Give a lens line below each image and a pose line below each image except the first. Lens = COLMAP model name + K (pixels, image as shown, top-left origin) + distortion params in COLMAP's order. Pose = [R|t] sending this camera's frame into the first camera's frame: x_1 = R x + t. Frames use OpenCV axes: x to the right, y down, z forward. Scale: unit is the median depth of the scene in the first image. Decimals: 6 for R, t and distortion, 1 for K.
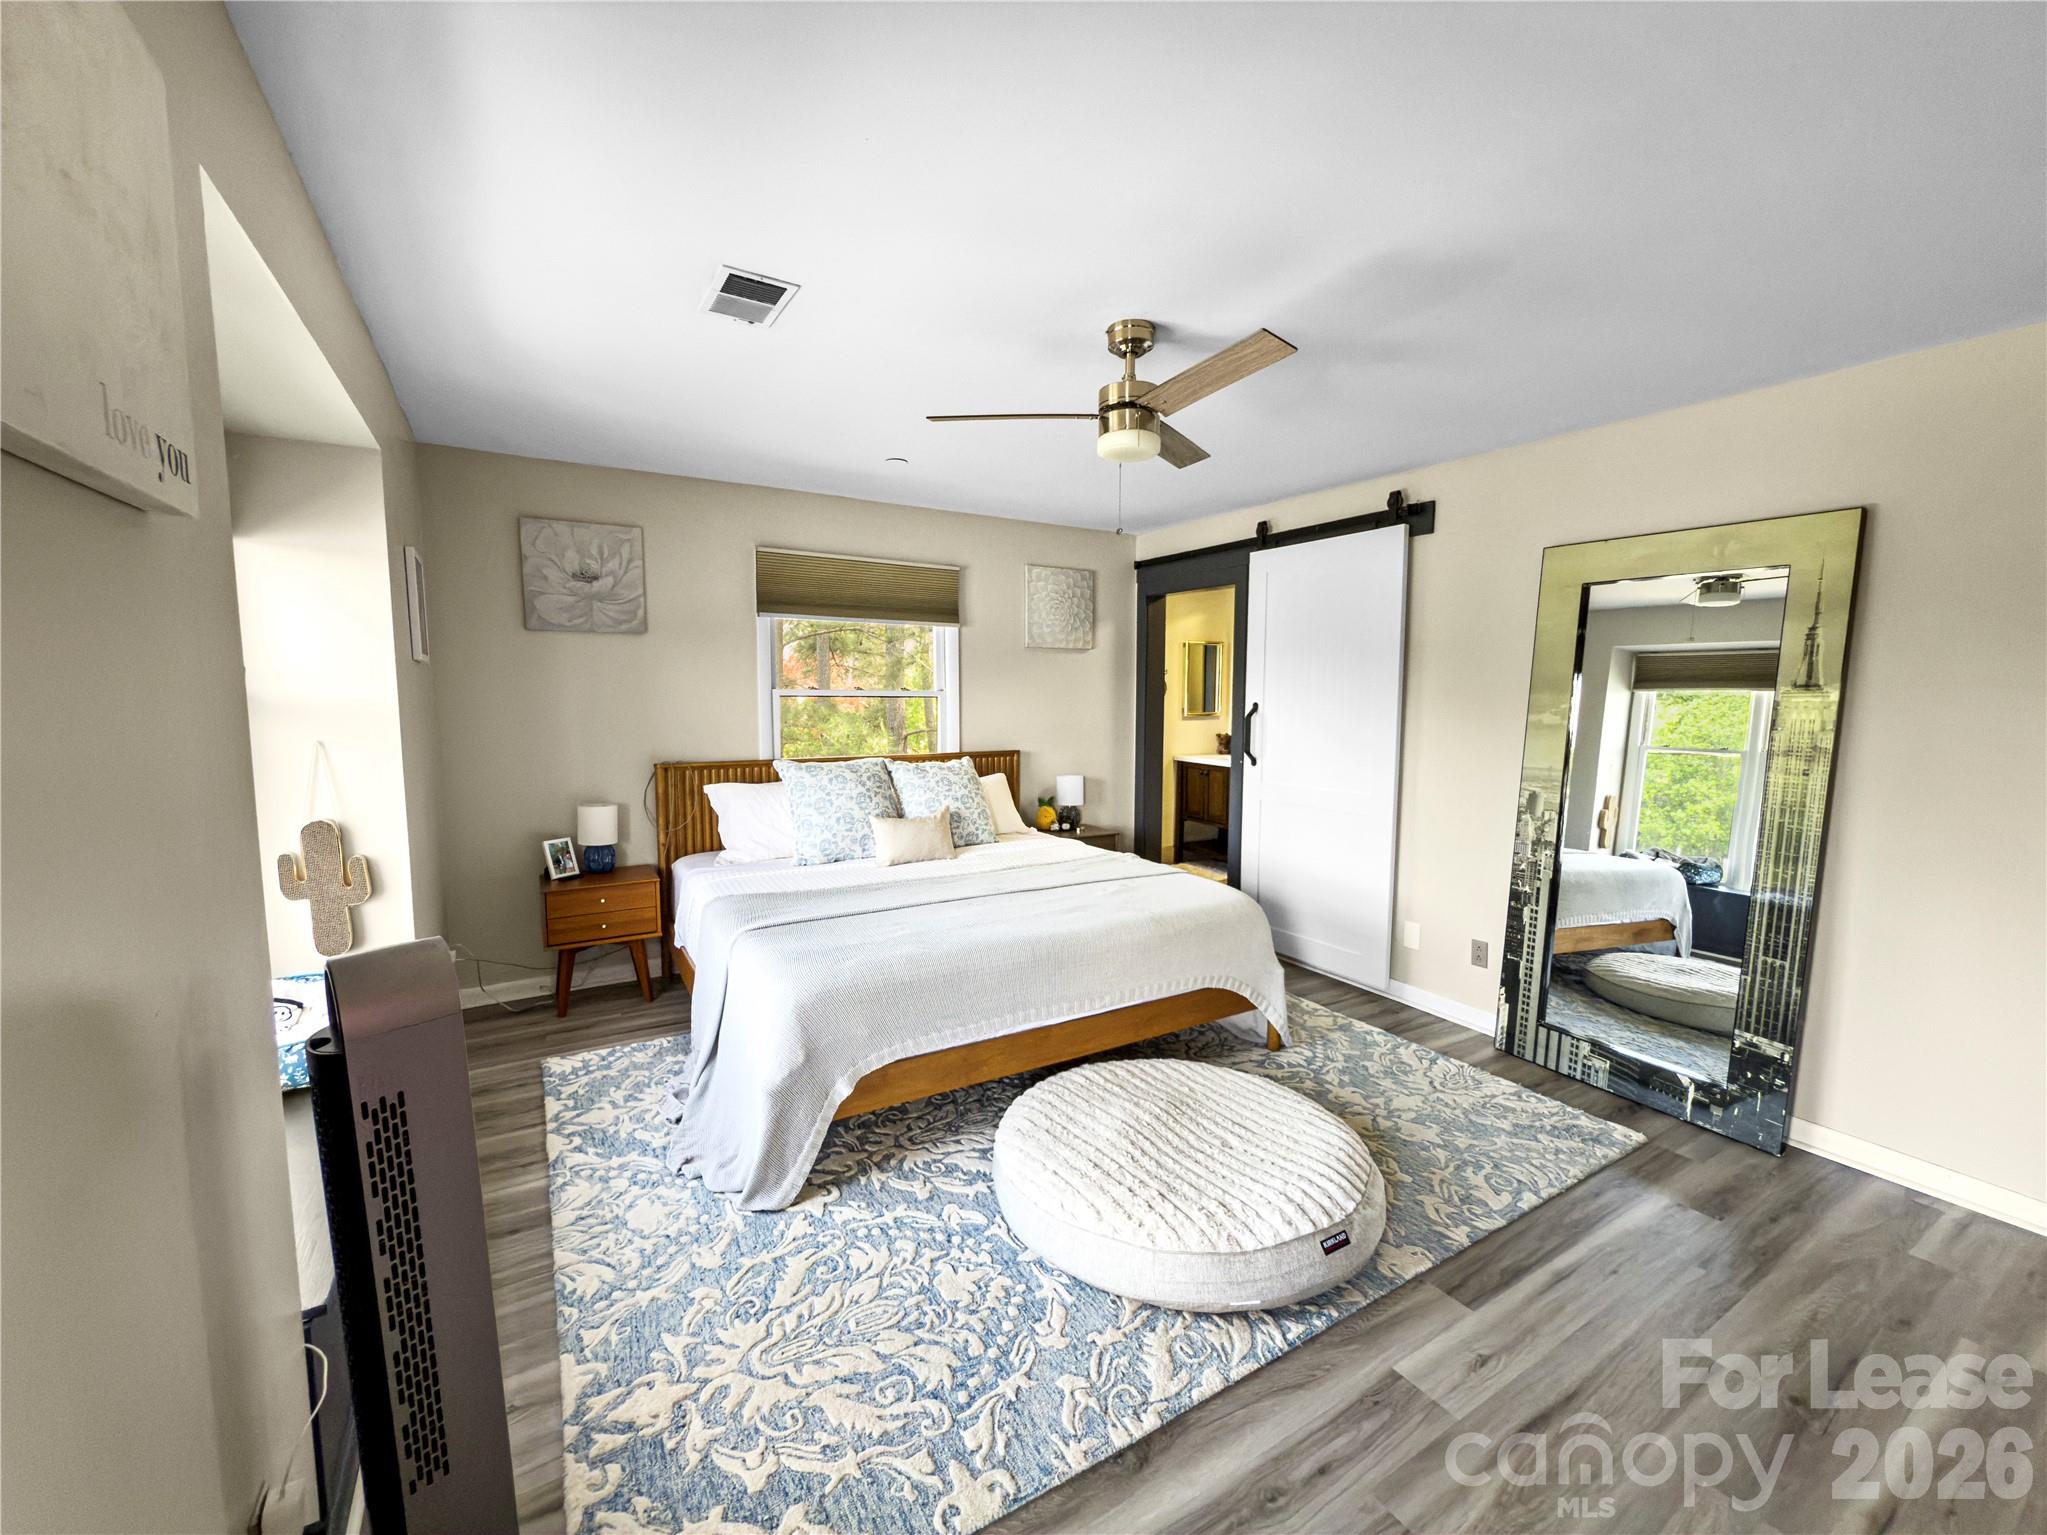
lens RADIAL K [[832.7, 0, 985.1], [0, 832.7, 764.8], [0, 0, 1]] dist [-0.002043, 0.000967]
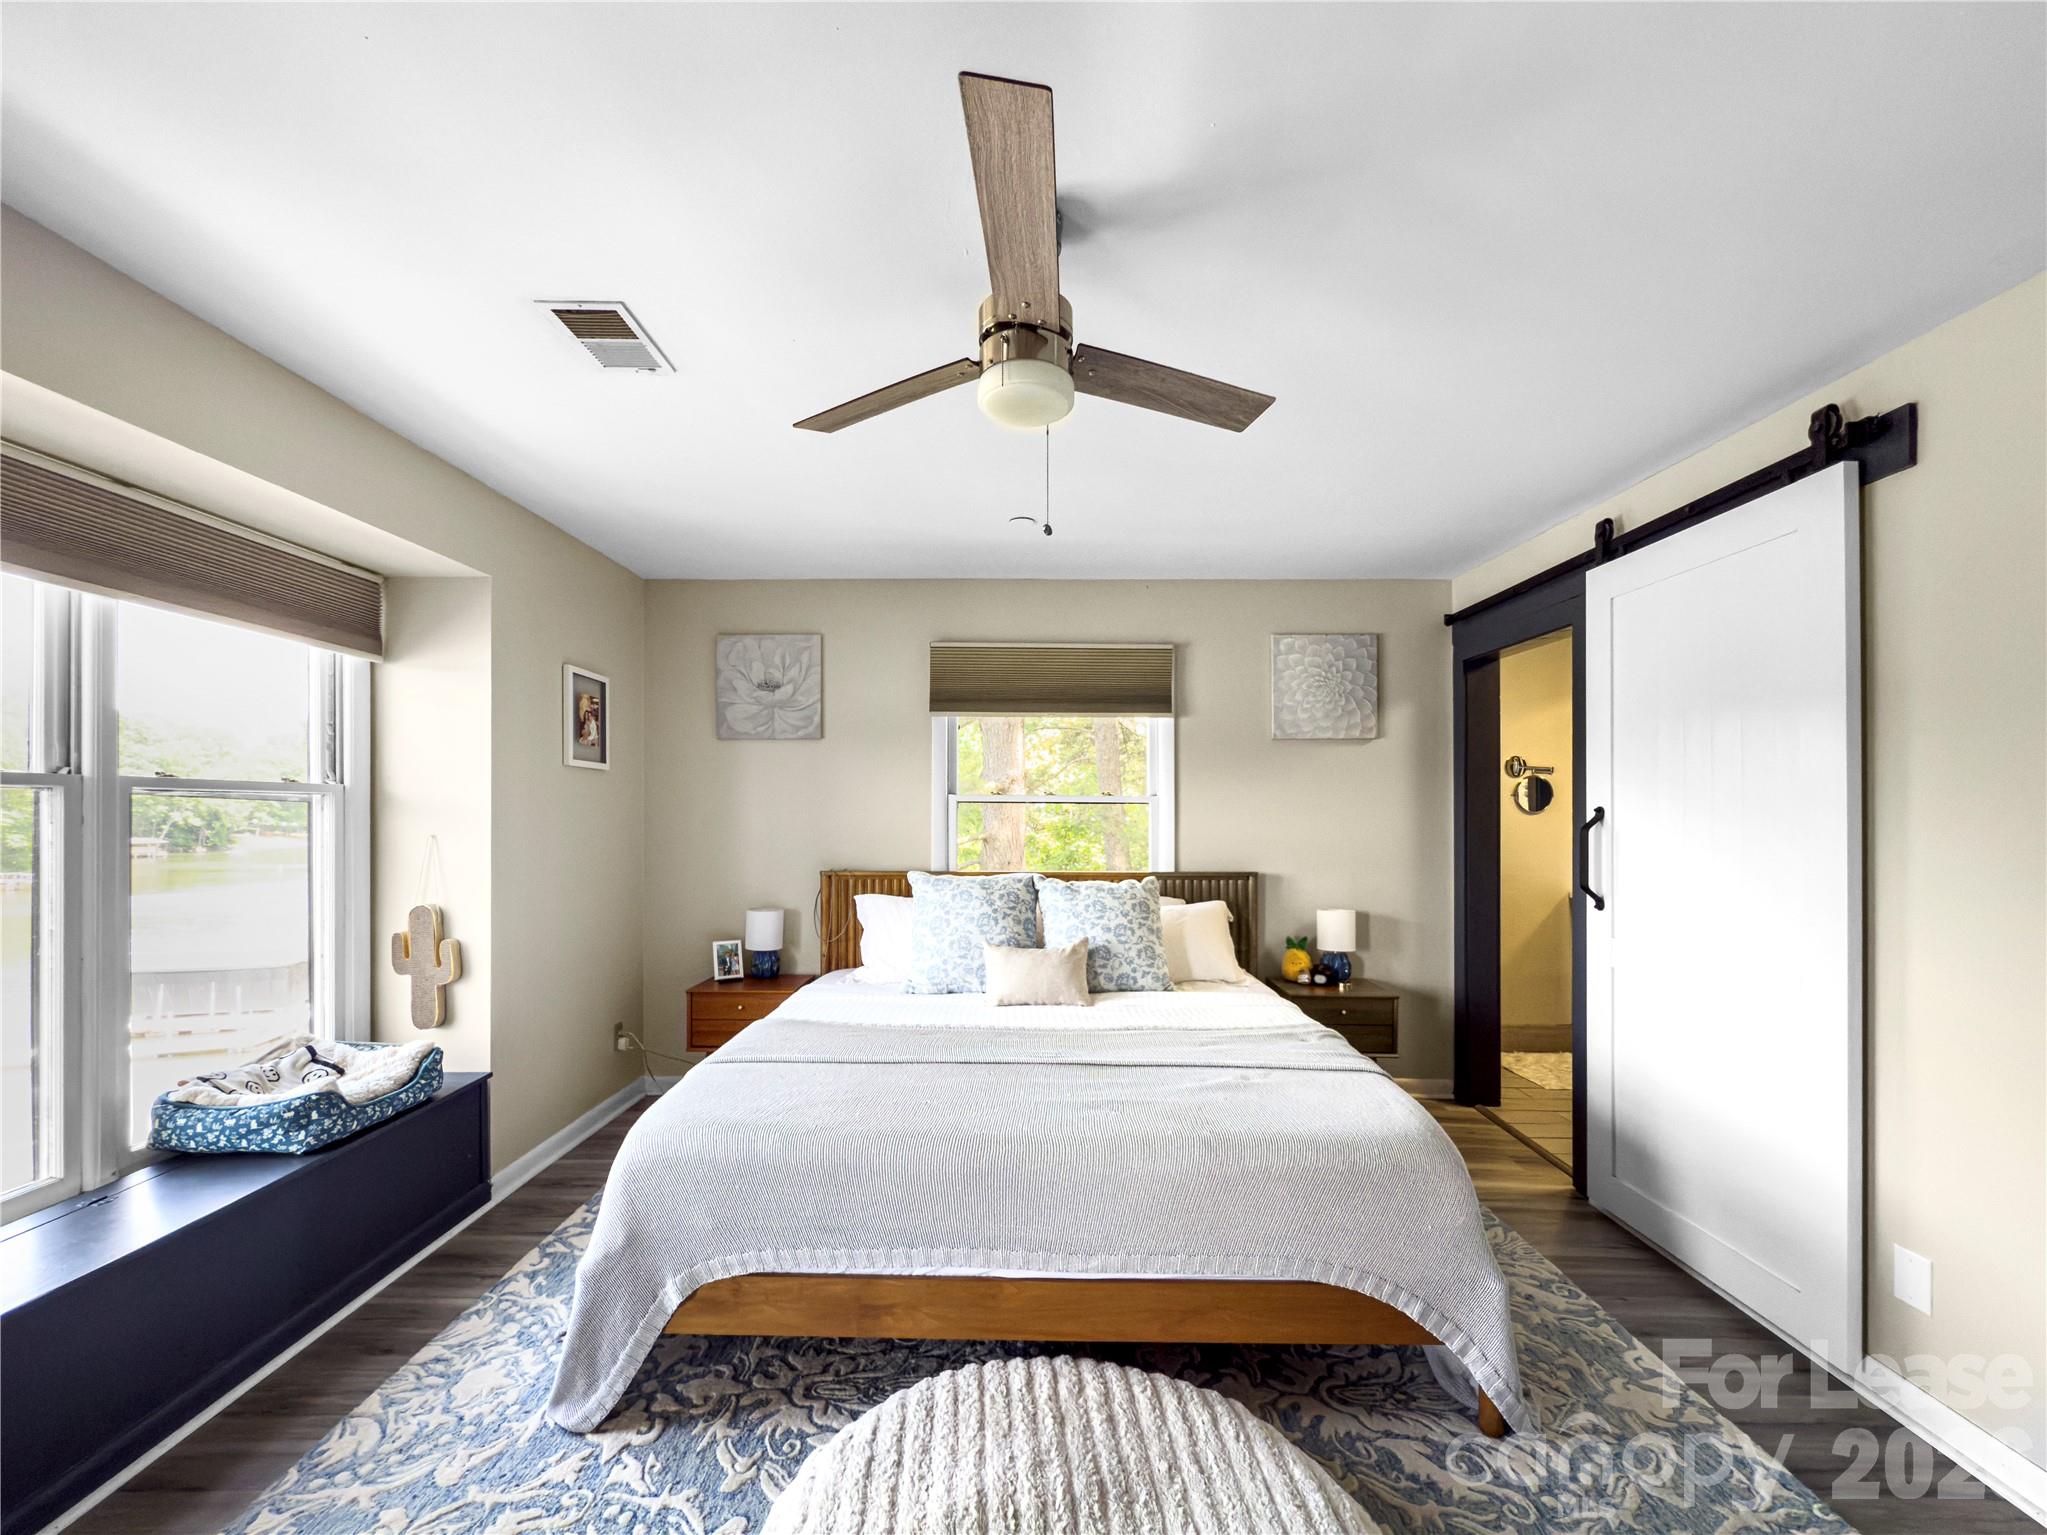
lens RADIAL K [[832.7, 0, 1005.8], [0, 832.7, 810.0], [0, 0, 1]] dist [-0.002043, 0.000967]
pose [[0.859389, -0.002312, -0.511316, 0.300511], [-0.044453, 0.995866, -0.079216, -0.004788], [0.509386, 0.090807, 0.855734, 0.284507]]
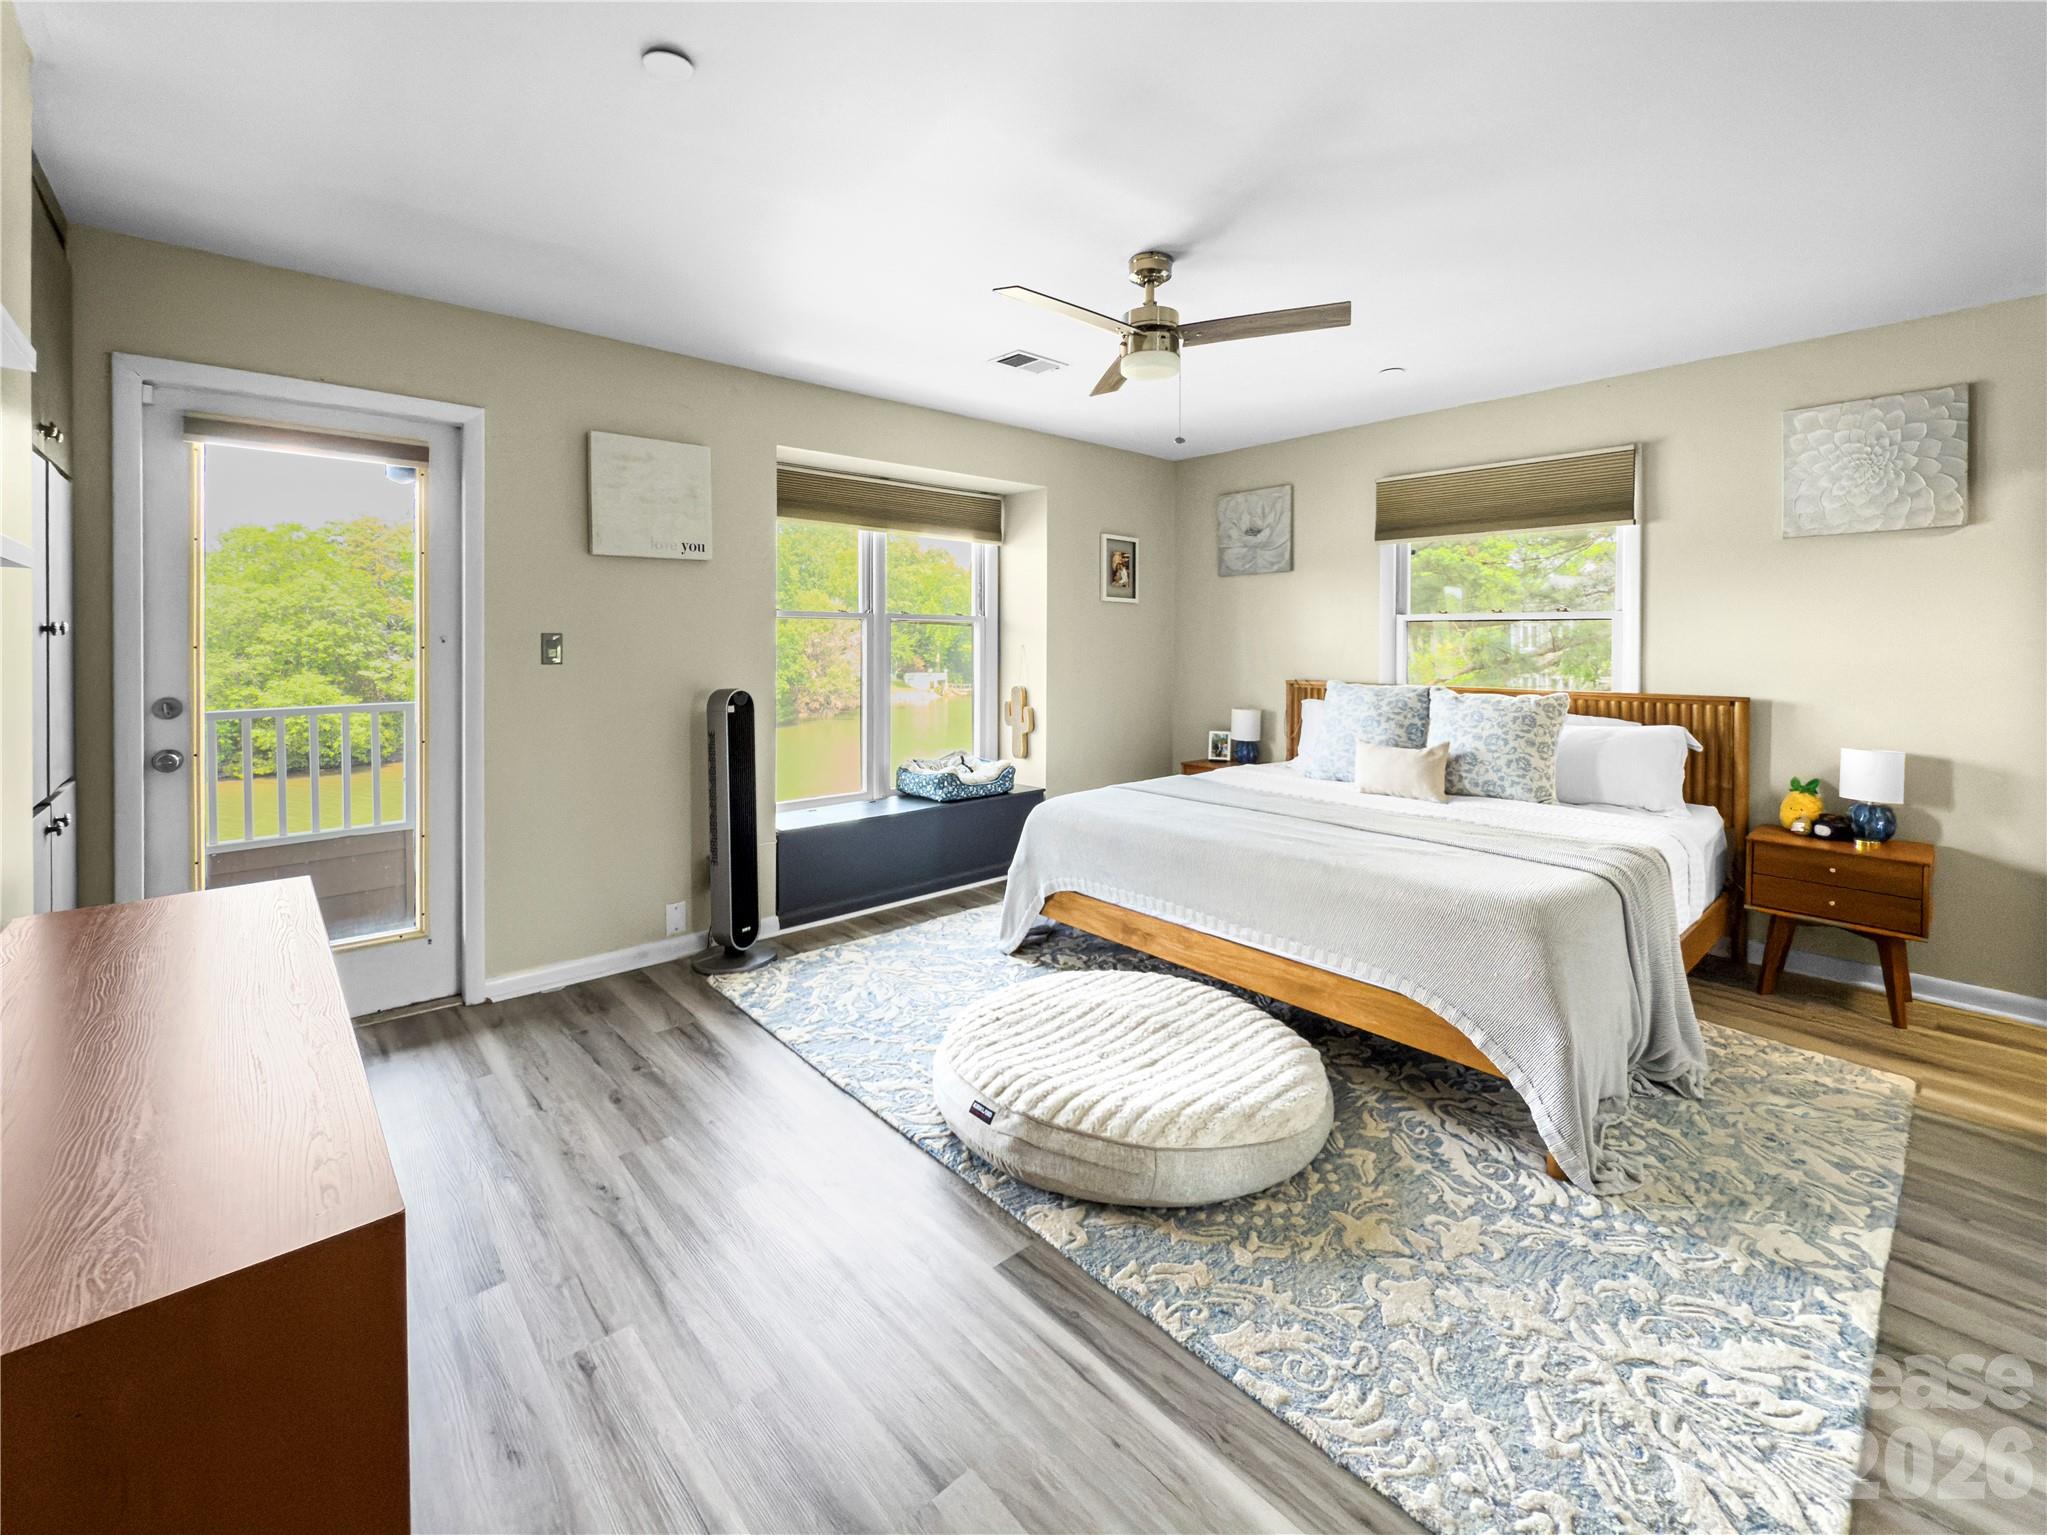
lens RADIAL K [[843.9, 0, 1008.6], [0, 843.9, 647.9], [0, 0, 1]] dist [-0.003304, 0.000580]
pose [[0.200393, 0.003944, -0.979708, 0.731574], [-0.089419, 0.995892, -0.014281, 0.006273], [0.975626, 0.090466, 0.199922, 0.388964]]
